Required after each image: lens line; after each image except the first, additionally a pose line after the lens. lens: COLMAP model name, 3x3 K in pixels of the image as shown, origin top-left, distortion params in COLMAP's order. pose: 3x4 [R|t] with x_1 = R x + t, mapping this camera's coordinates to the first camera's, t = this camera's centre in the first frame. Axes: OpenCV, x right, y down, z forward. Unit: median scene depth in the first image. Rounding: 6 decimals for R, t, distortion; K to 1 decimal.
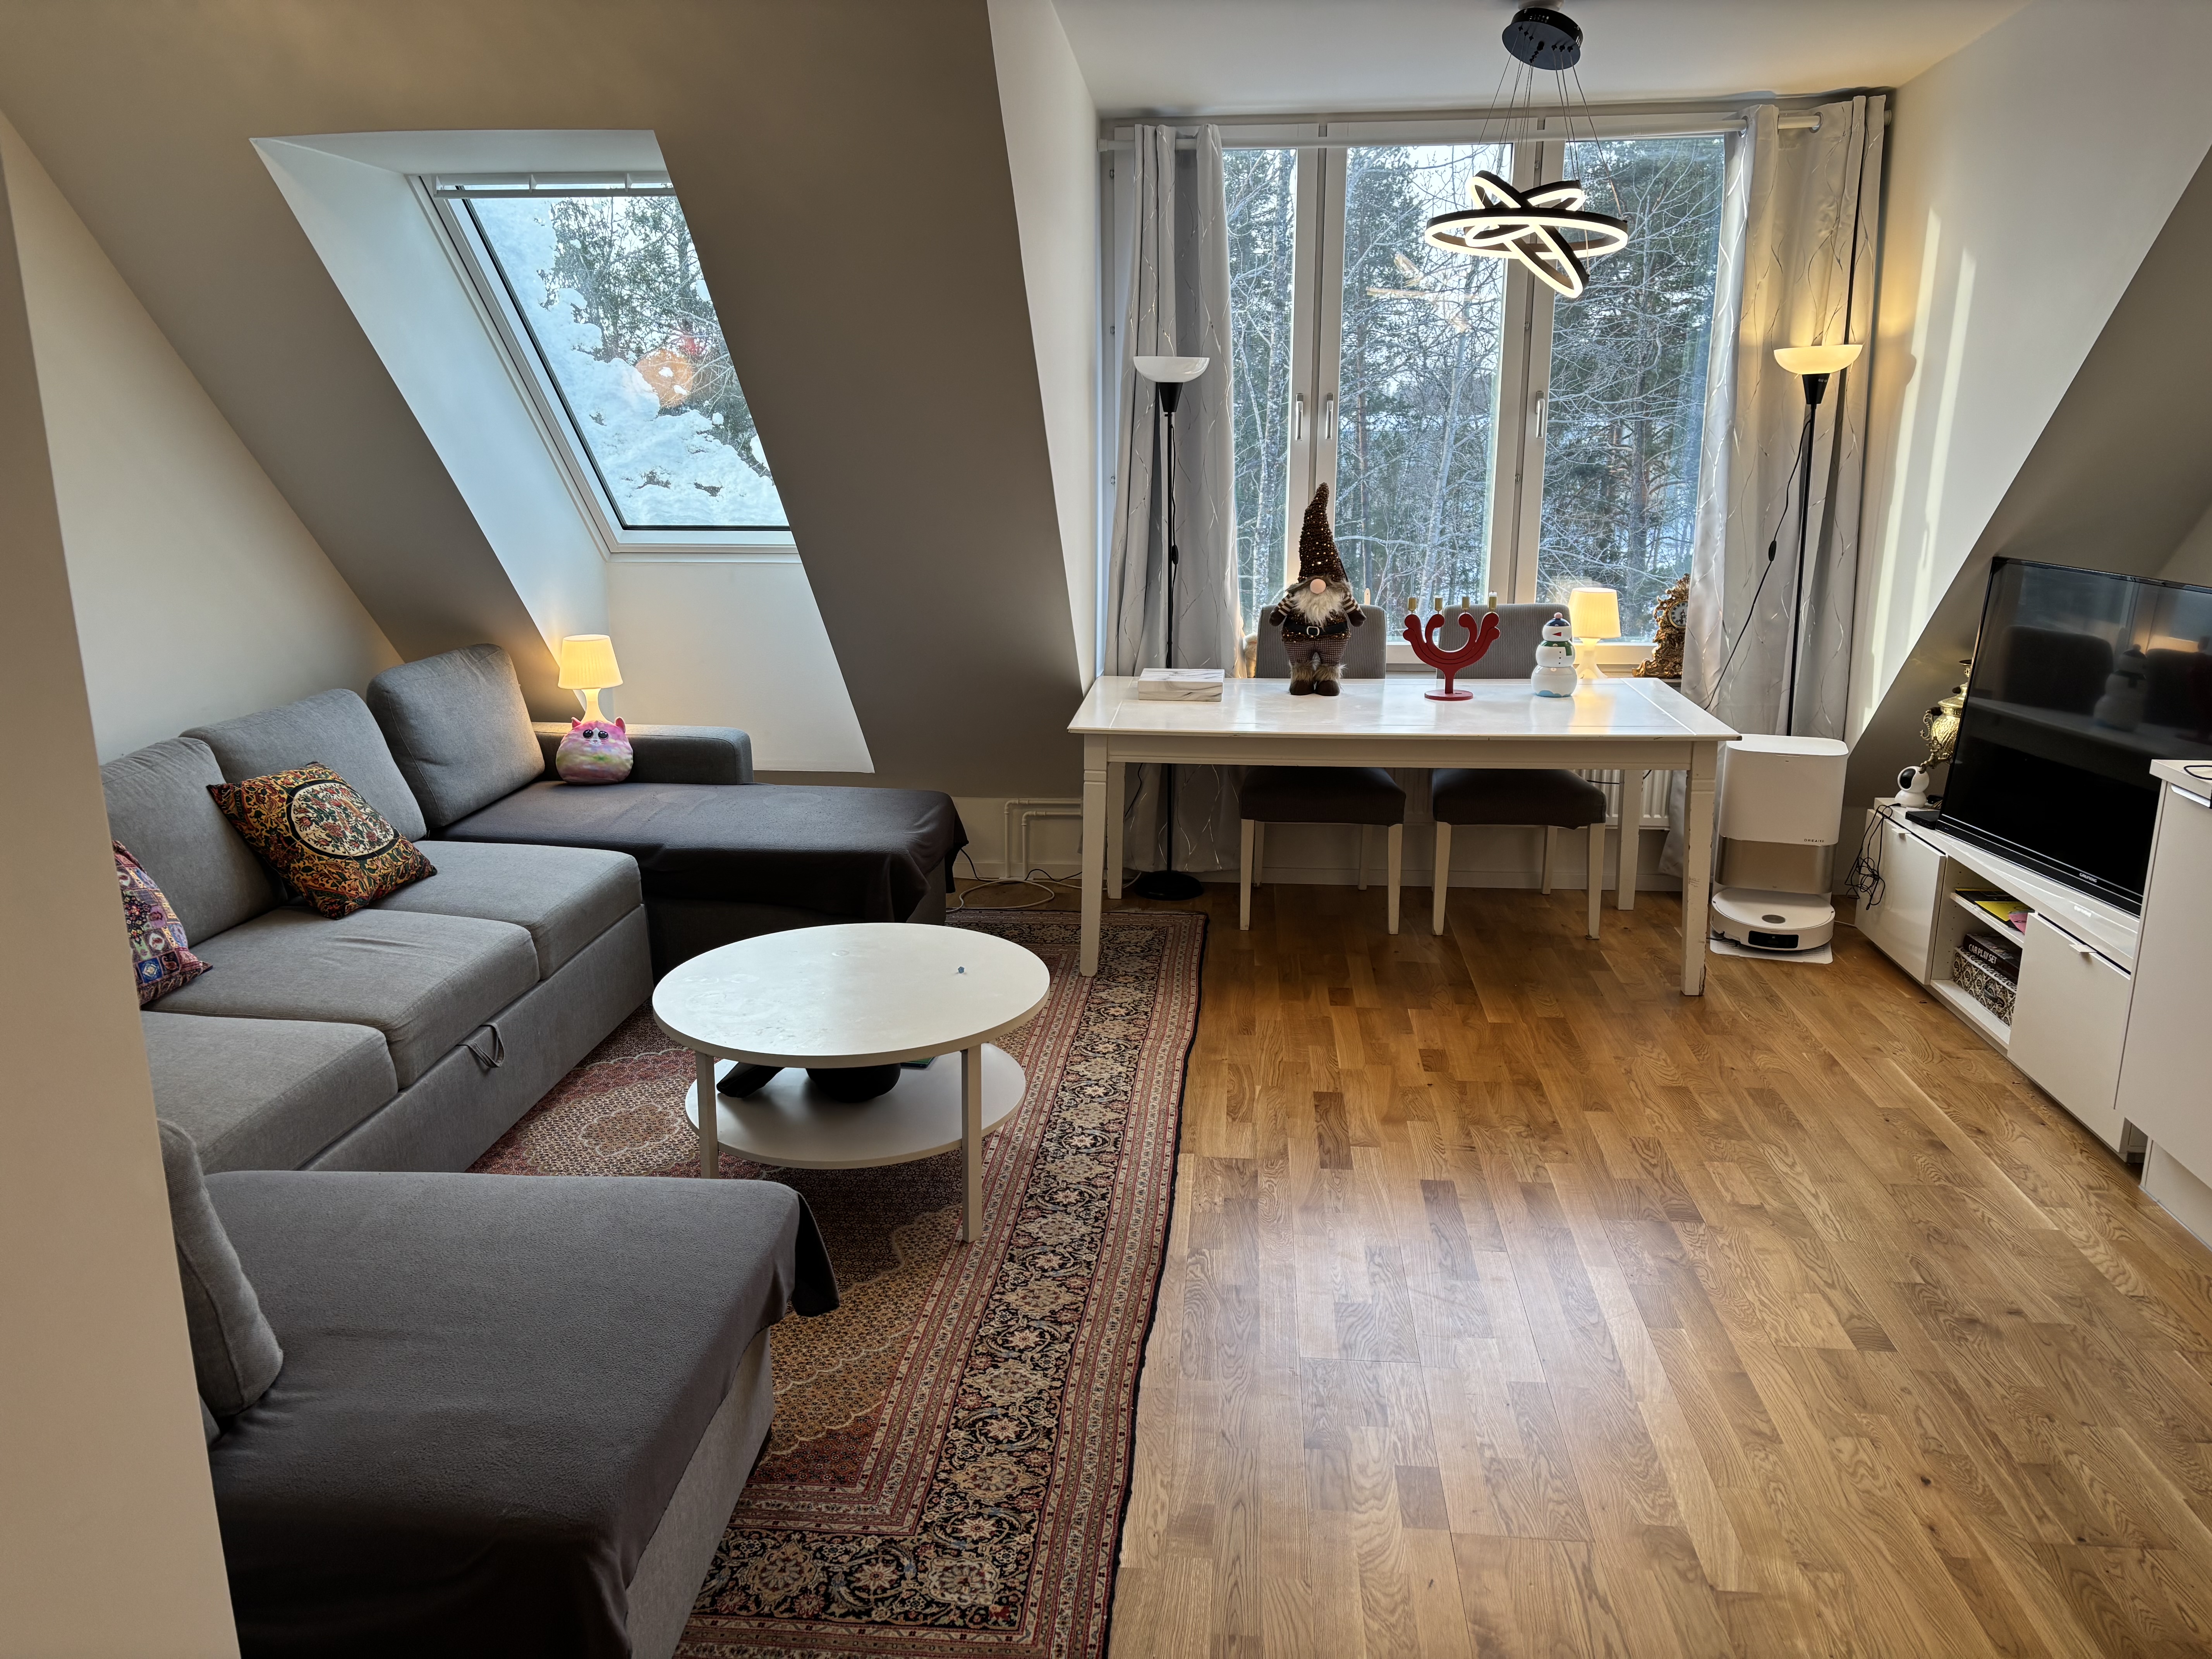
lens RADIAL K [[1620.1, 0, 1106.0], [0, 1620.1, 829.5], [0, 0, 1]] dist [0.067683, -0.056186]
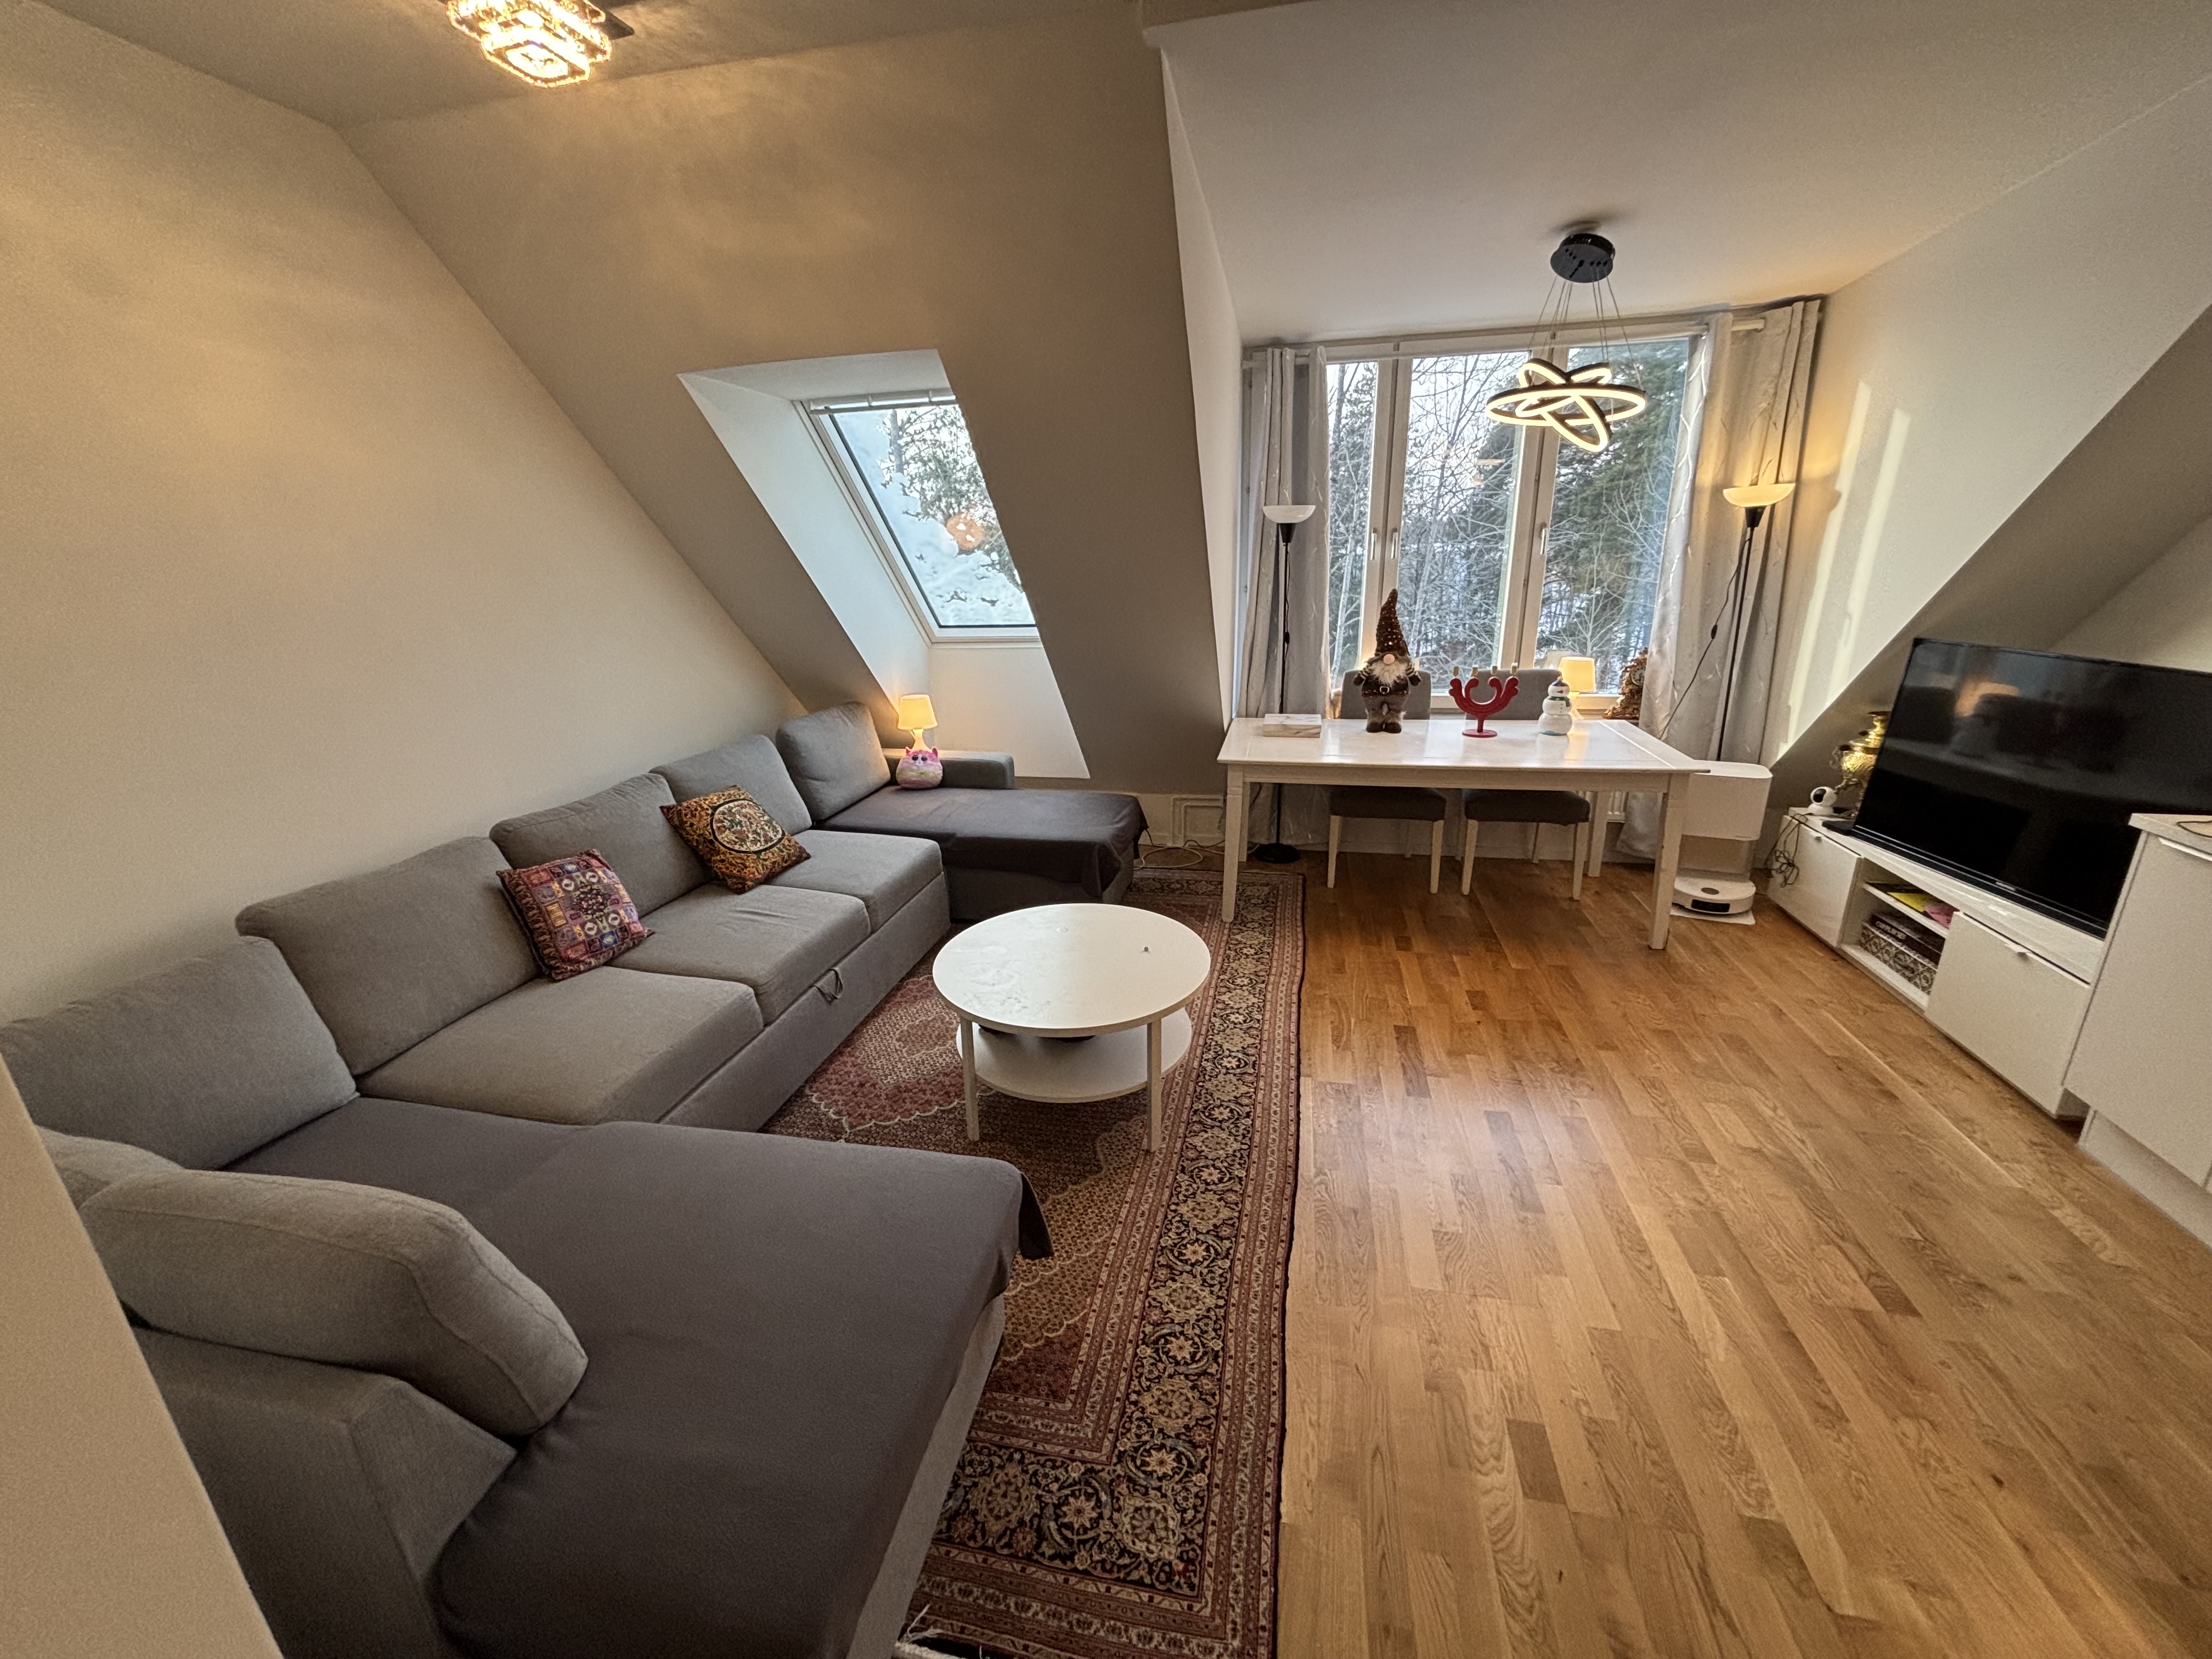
lens RADIAL K [[901.5, 0, 1106.0], [0, 901.5, 829.5], [0, 0, 1]] dist [0.003005, -0.000168]
pose [[0.991648, 0.015053, -0.128089, -0.024738], [-0.008473, 0.998624, 0.051758, -0.051334], [0.128691, -0.050240, 0.990411, 0.213366]]
